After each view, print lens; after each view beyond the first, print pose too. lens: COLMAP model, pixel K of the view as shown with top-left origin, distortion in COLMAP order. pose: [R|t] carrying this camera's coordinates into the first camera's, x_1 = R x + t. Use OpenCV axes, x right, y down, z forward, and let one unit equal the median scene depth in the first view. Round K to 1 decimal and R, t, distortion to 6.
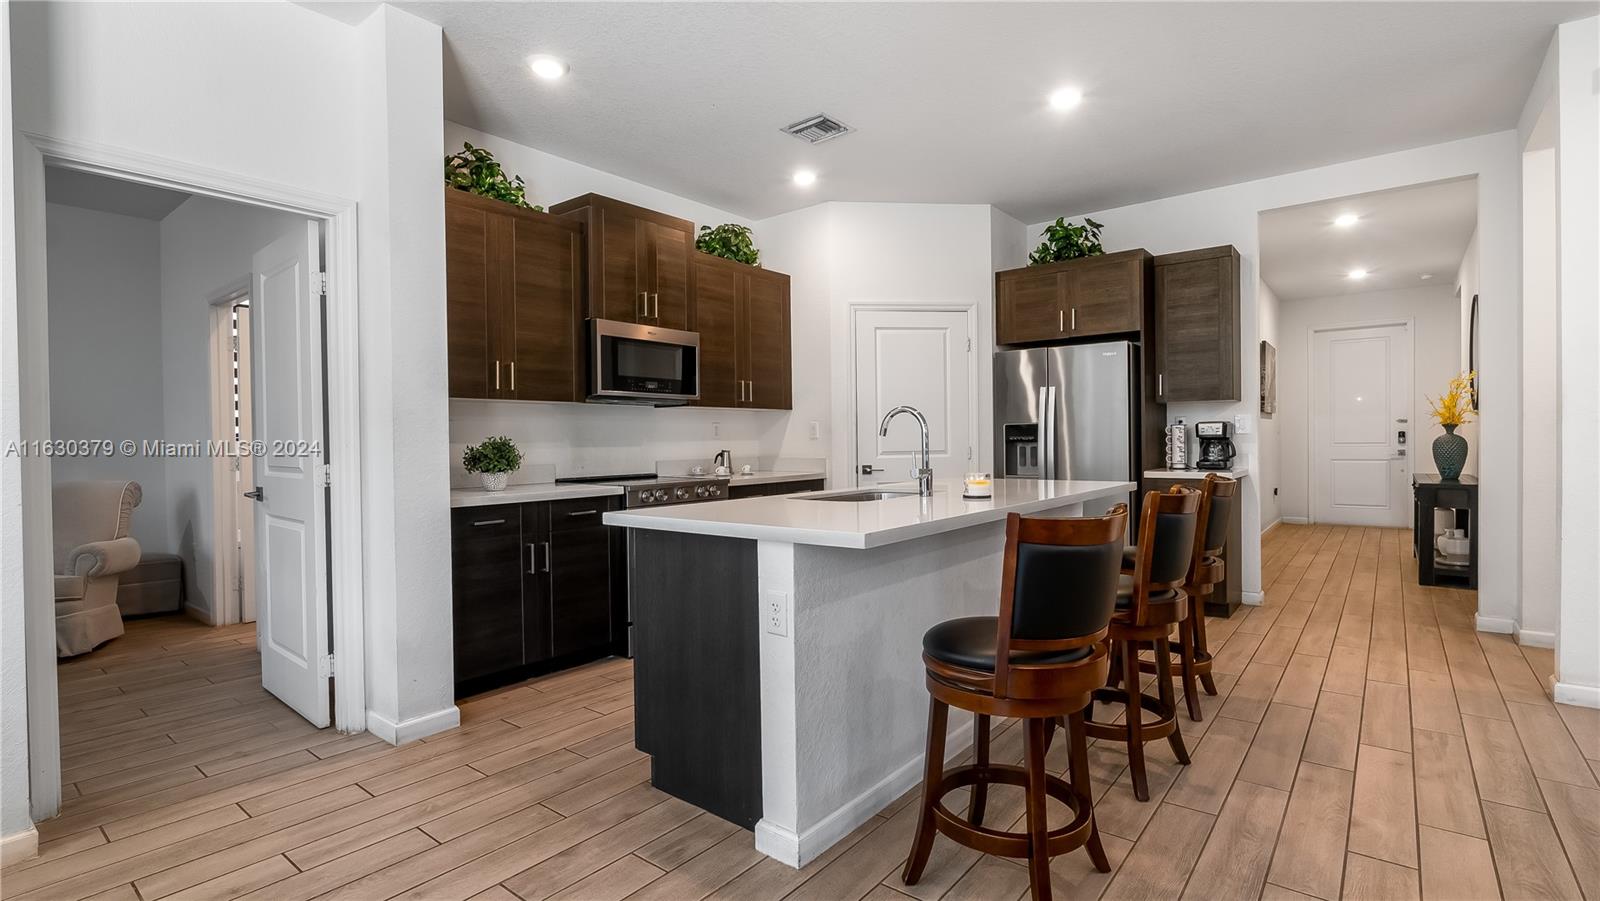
lens RADIAL K [[736.1, 0, 805.5], [0, 736.1, 447.1], [0, 0, 1]] dist [-0.008915, 0.002245]
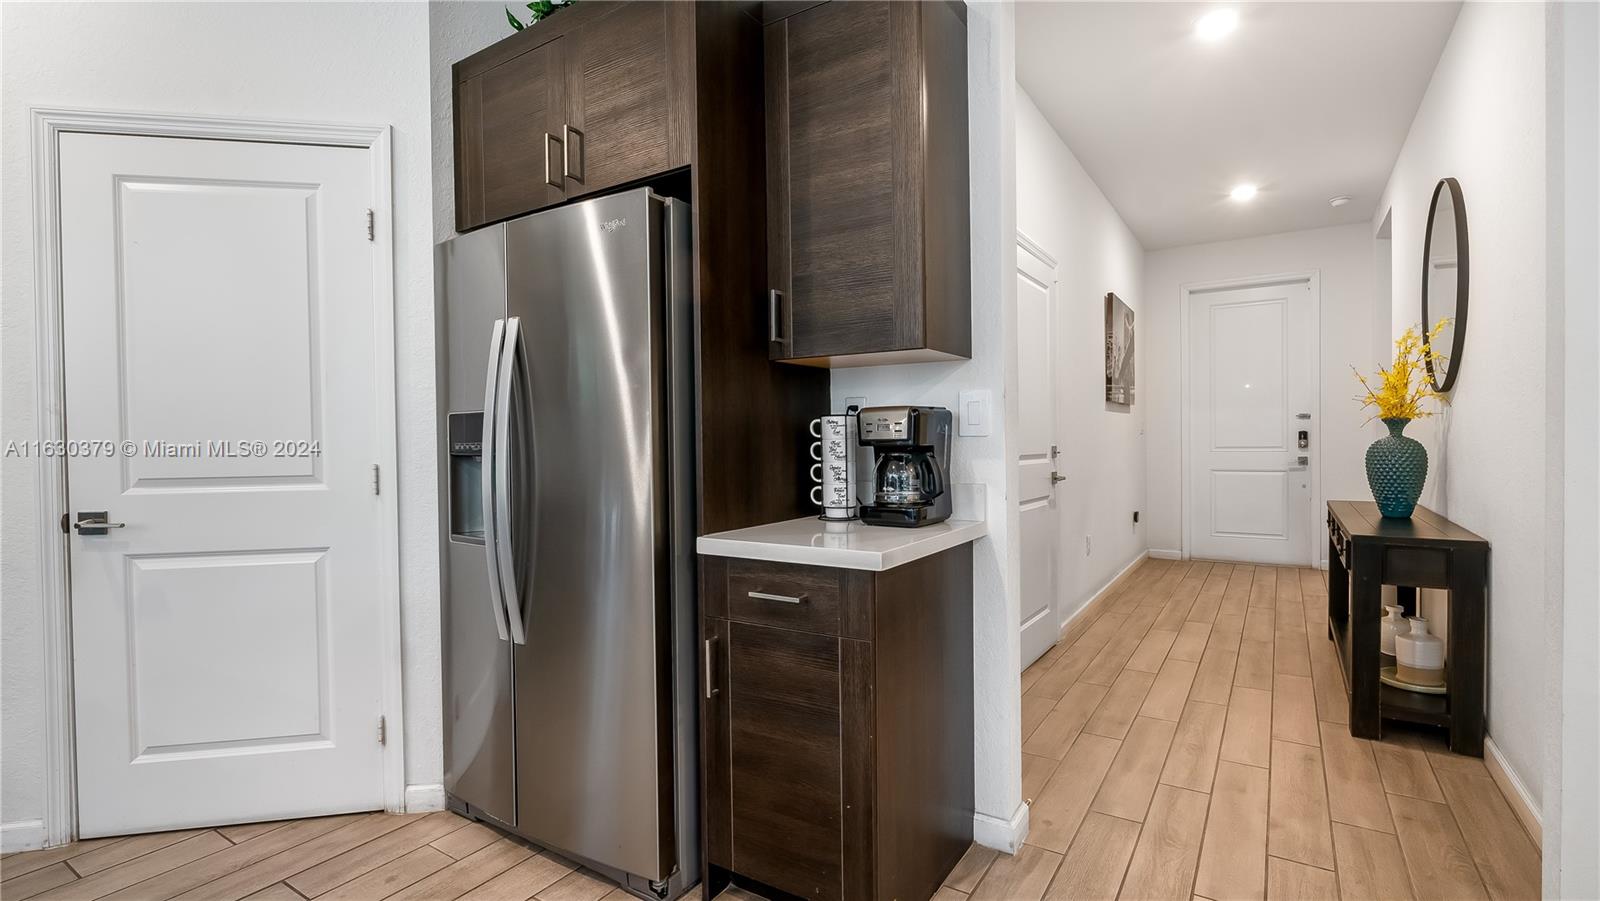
lens RADIAL K [[736.1, 0, 814.8], [0, 736.1, 442.7], [0, 0, 1]] dist [-0.008915, 0.002245]
pose [[0.996903, 0.000026, 0.078642, 0.478007], [0.000129, 0.999998, -0.001966, -0.013817], [-0.078642, 0.001970, 0.996901, 0.601236]]
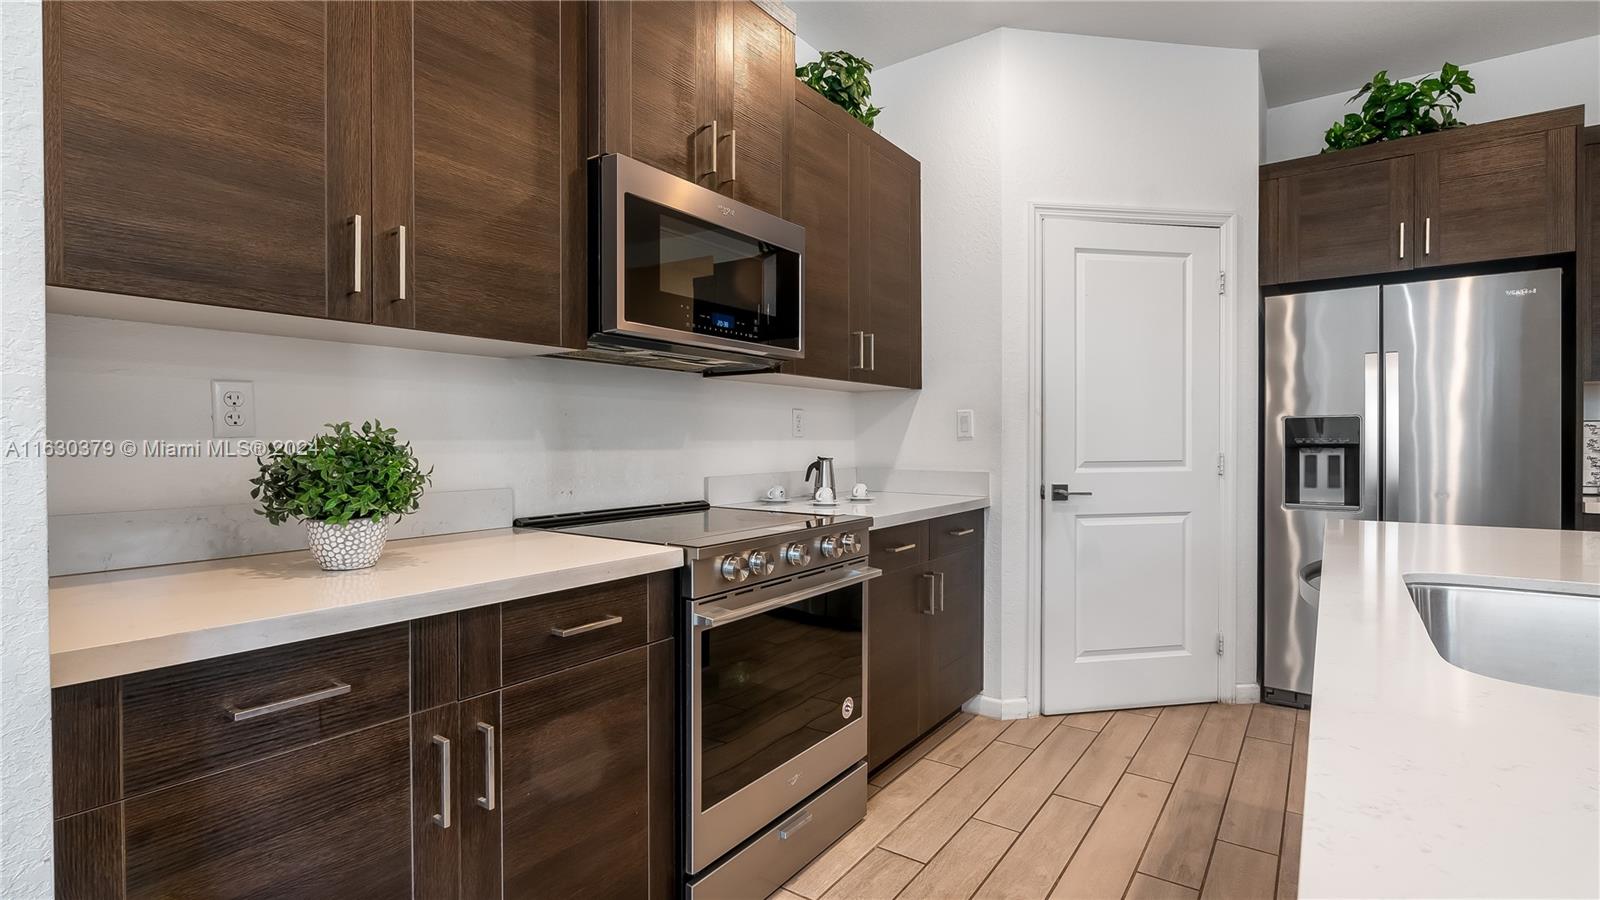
lens RADIAL K [[736.1, 0, 802.9], [0, 736.1, 448.0], [0, 0, 1]] dist [-0.008915, 0.002245]
pose [[0.998657, 0.009196, 0.050977, -0.157885], [-0.009178, 0.999958, -0.000594, -0.002249], [-0.050980, 0.000125, 0.998700, 0.458024]]
